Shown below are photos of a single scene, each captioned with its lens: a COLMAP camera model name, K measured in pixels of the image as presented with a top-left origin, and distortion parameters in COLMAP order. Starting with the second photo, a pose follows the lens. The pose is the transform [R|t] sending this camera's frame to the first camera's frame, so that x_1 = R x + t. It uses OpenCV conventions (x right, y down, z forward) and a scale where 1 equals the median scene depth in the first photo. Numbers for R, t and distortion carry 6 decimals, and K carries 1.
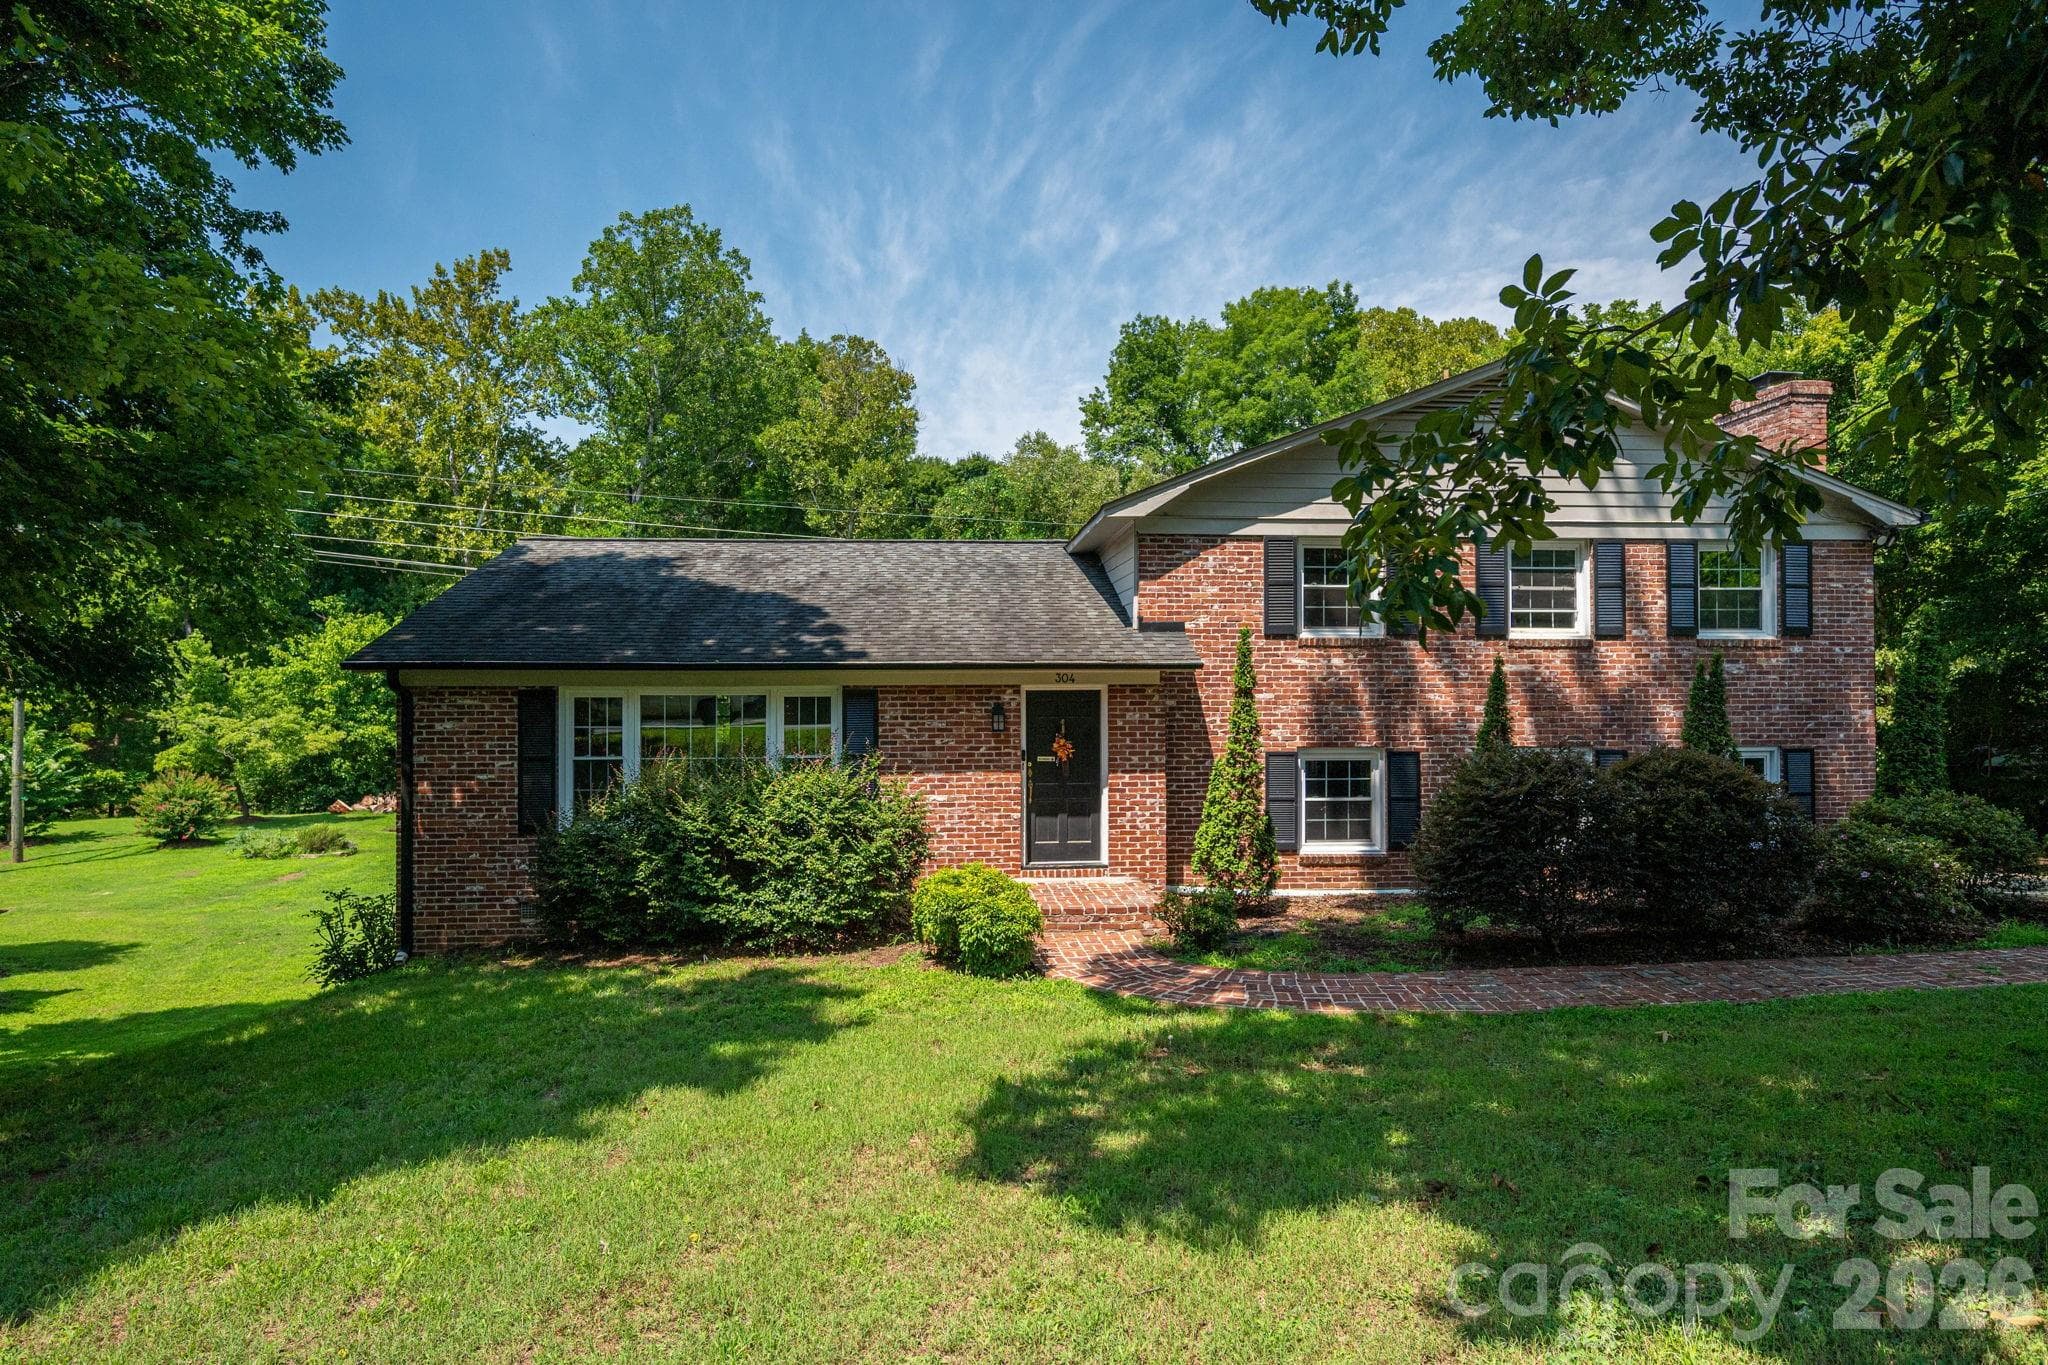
lens RADIAL K [[987.3, 0, 1041.2], [0, 987.3, 680.5], [0, 0, 1]] dist [0.001333, -0.000922]
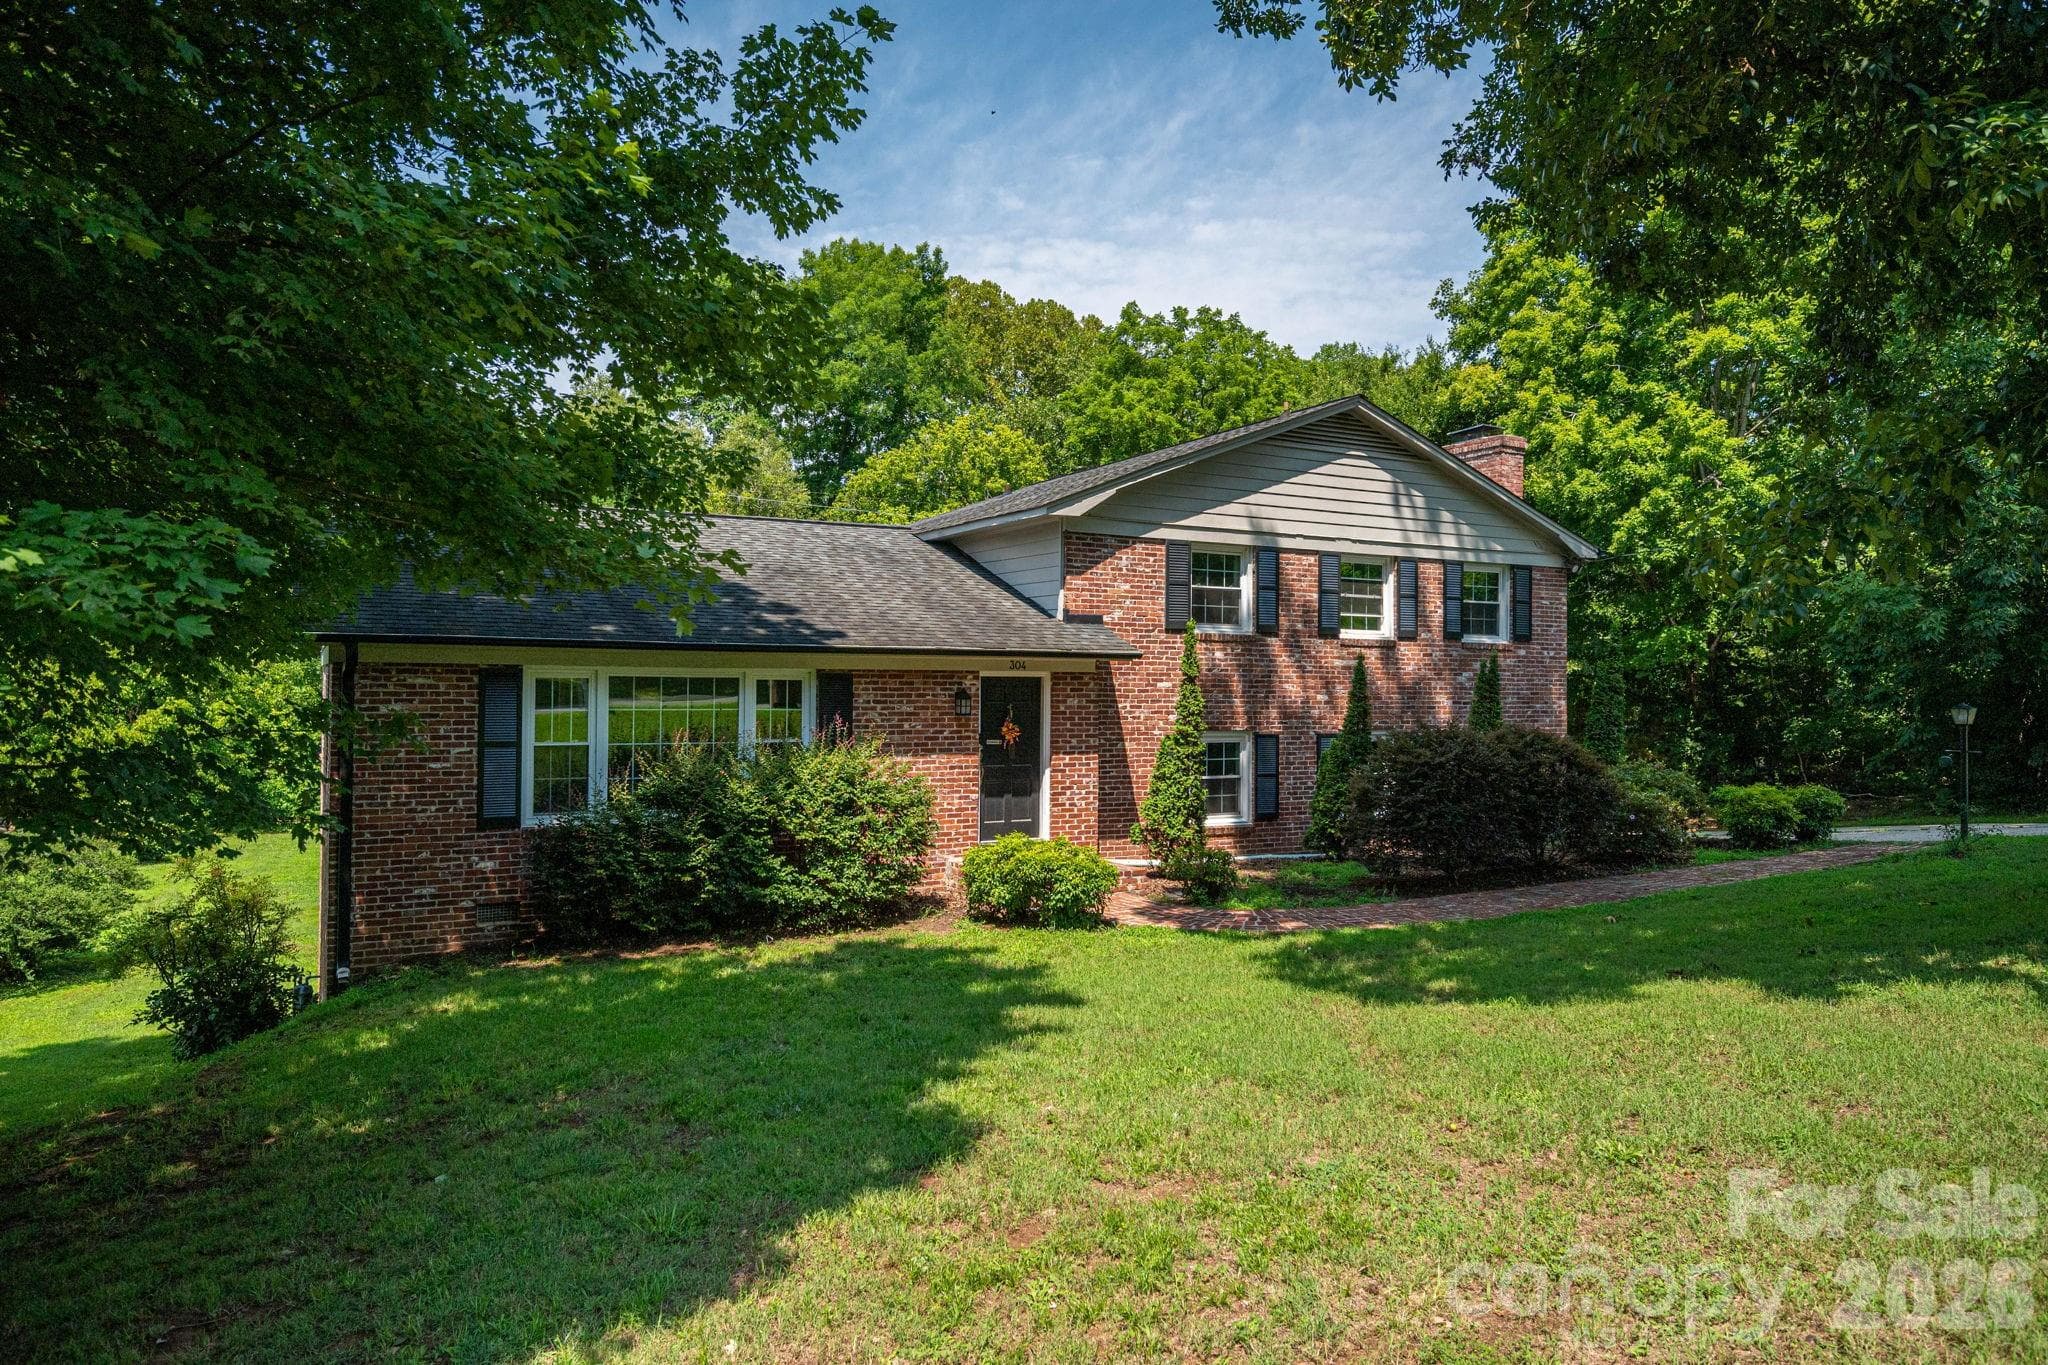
lens RADIAL K [[1143.3, 0, 949.8], [0, 1143.3, 673.8], [0, 0, 1]] dist [0.000414, -0.001010]
pose [[0.936529, 0.013863, 0.350316, -0.447424], [-0.013858, 0.999901, -0.002522, 0.010240], [-0.350316, -0.002493, 0.936628, -0.114079]]
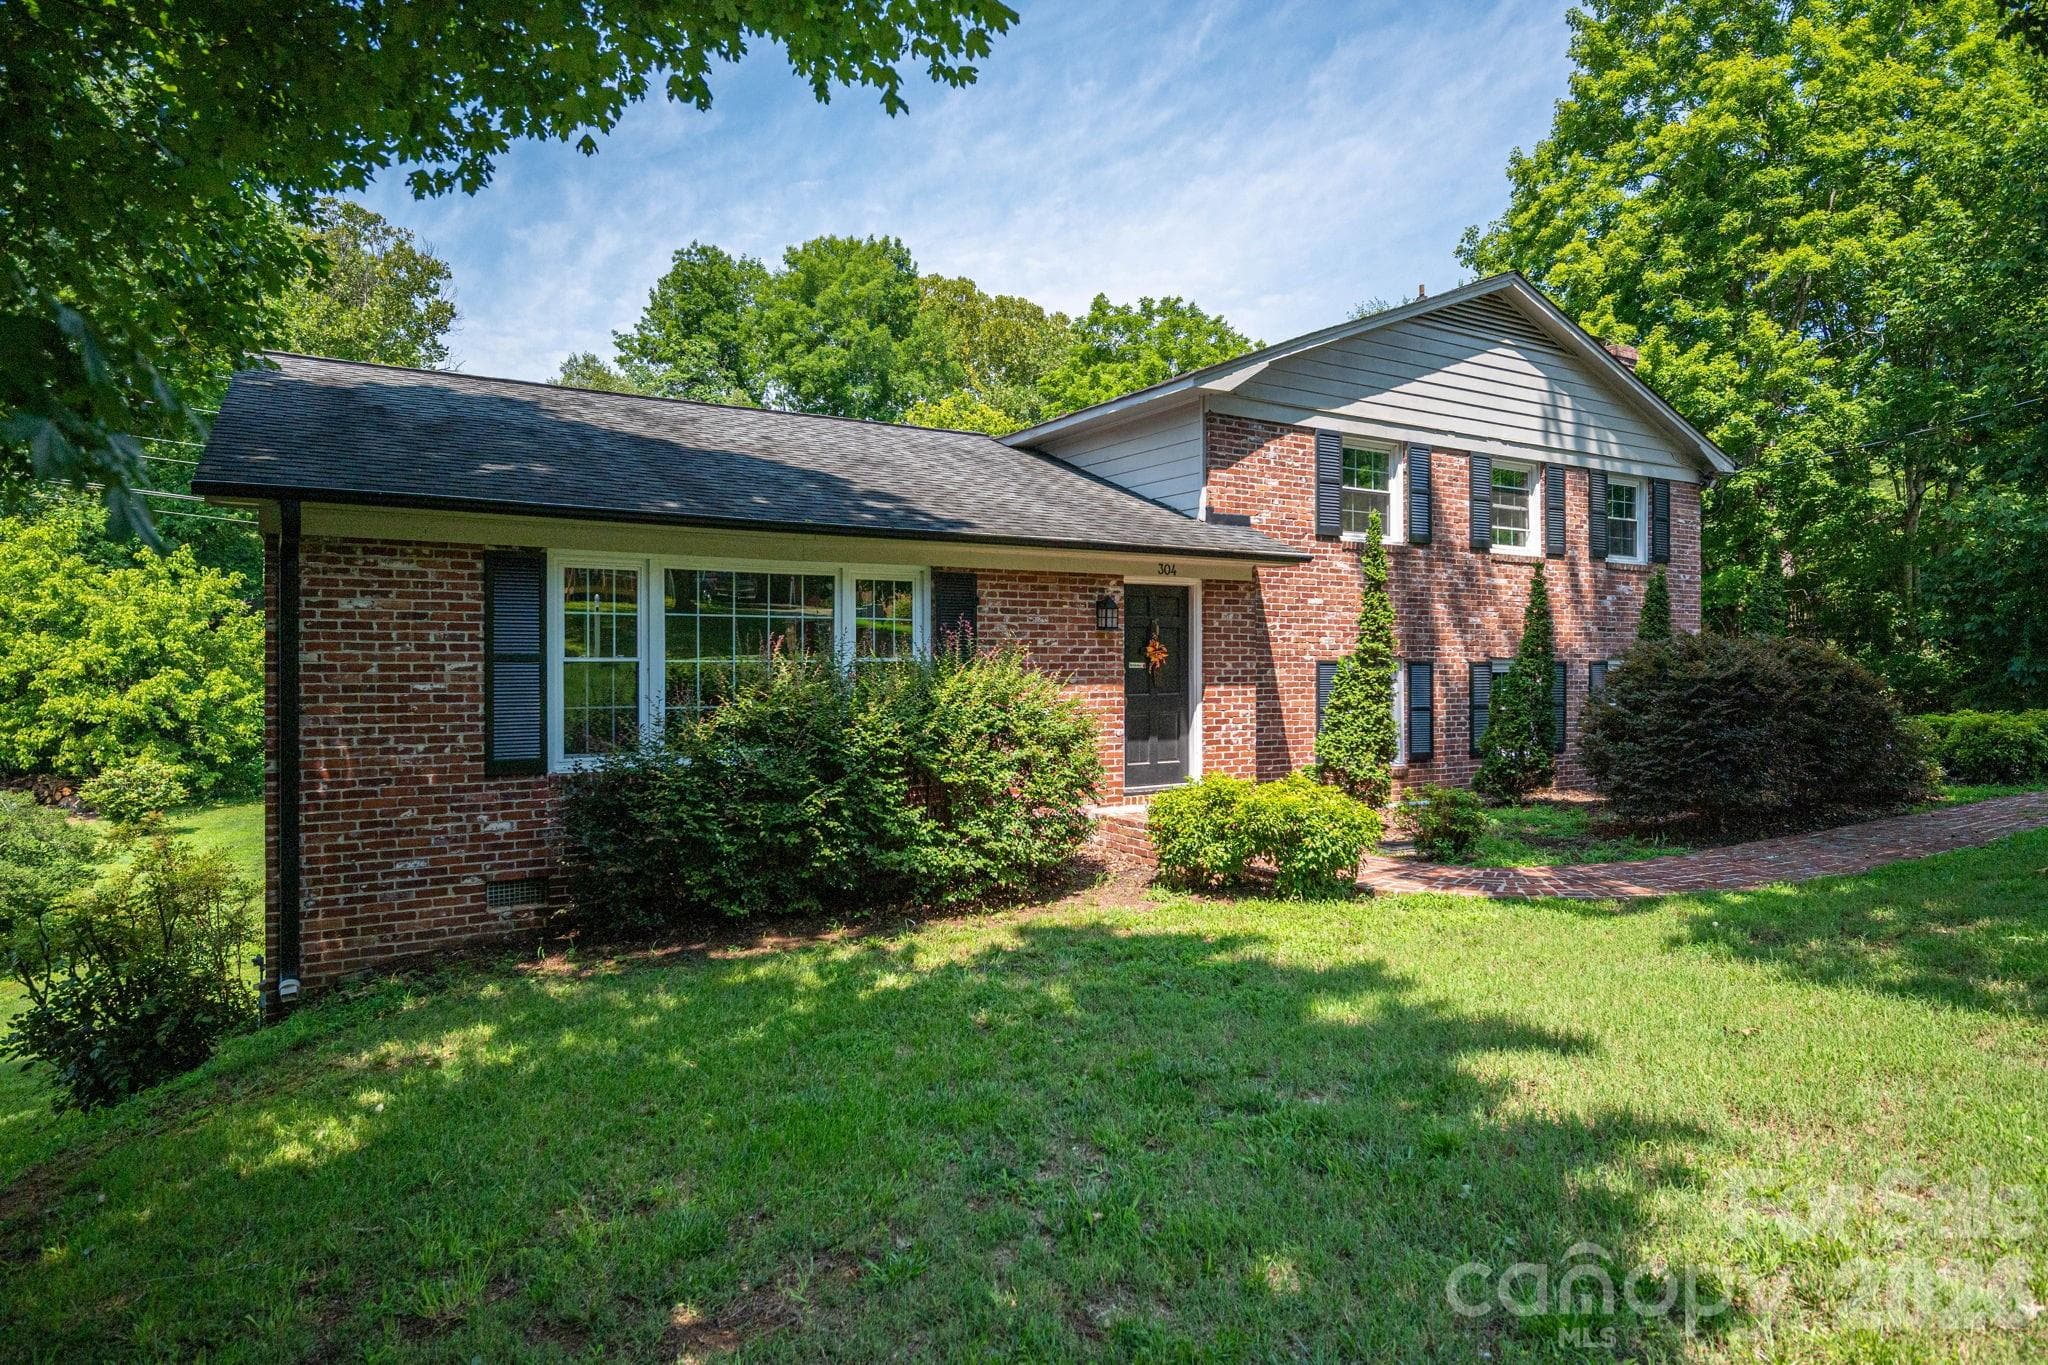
lens RADIAL K [[1033.6, 0, 976.7], [0, 1033.6, 669.9], [0, 0, 1]] dist [-0.000498, 0.000021]
pose [[0.914436, -0.000890, 0.404729, -0.462225], [-0.005544, 0.999876, 0.014726, 0.068180], [-0.404692, -0.015710, 0.914318, 0.235295]]
